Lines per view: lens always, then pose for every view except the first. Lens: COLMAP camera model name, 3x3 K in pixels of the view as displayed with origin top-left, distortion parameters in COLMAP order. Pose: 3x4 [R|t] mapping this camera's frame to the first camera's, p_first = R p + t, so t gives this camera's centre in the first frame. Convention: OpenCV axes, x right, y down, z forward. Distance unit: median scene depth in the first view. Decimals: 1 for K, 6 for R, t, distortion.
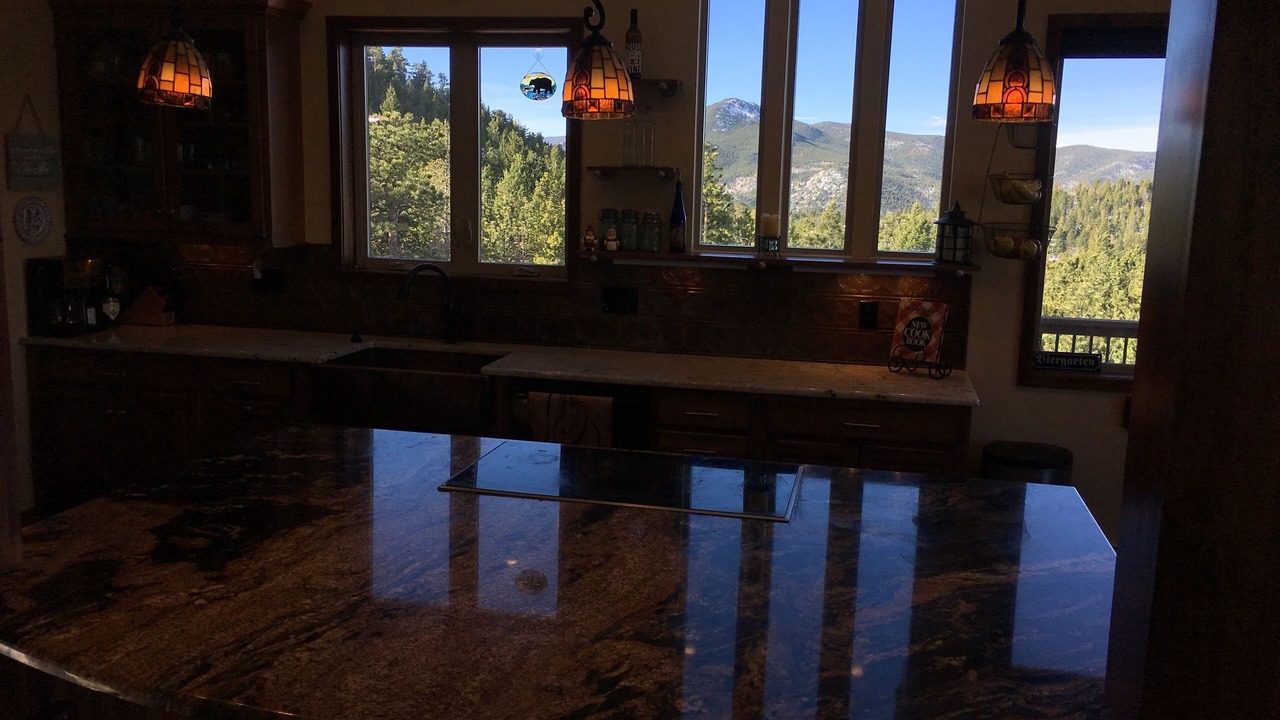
lens RADIAL K [[1147.3, 0, 640.0], [0, 1147.3, 360.0], [0, 0, 1]] dist [0.080905, -0.109339]
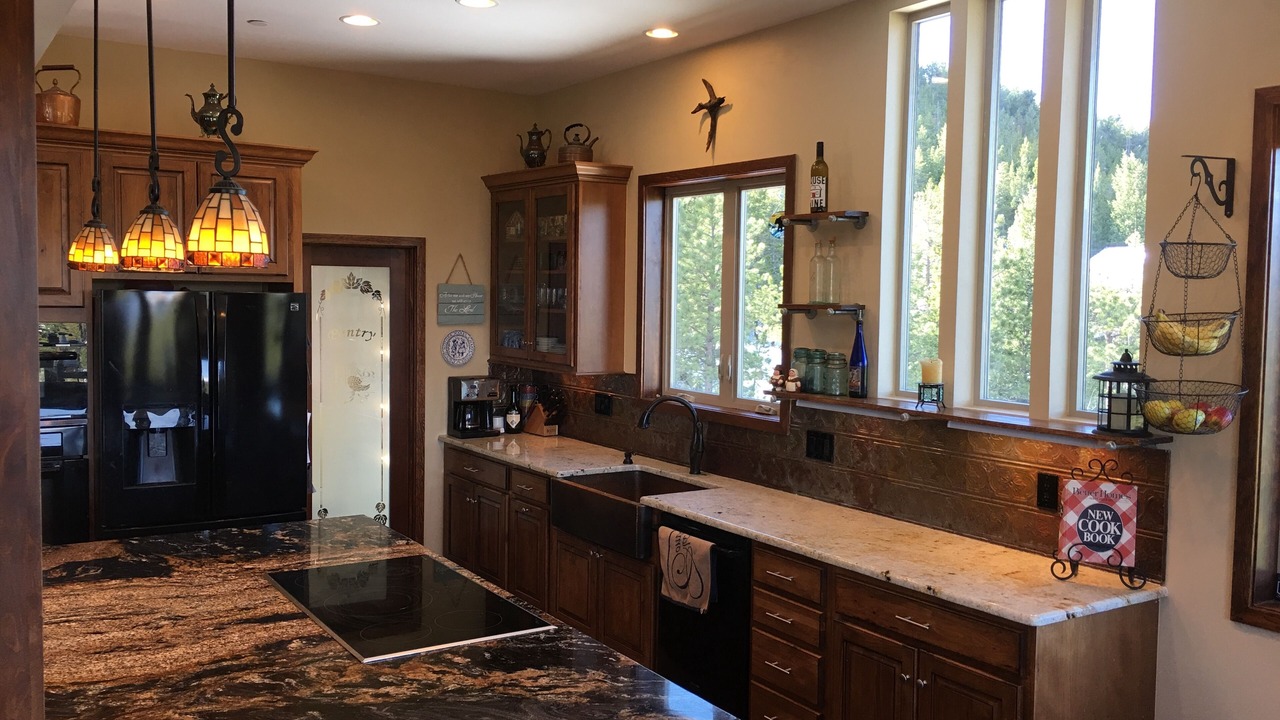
lens RADIAL K [[1147.3, 0, 640.0], [0, 1147.3, 360.0], [0, 0, 1]] dist [0.080905, -0.109339]
pose [[0.686412, 0.031002, -0.726551, 0.572910], [-0.112418, 0.991605, -0.063895, -0.046453], [0.718471, 0.125536, 0.684135, 0.258198]]
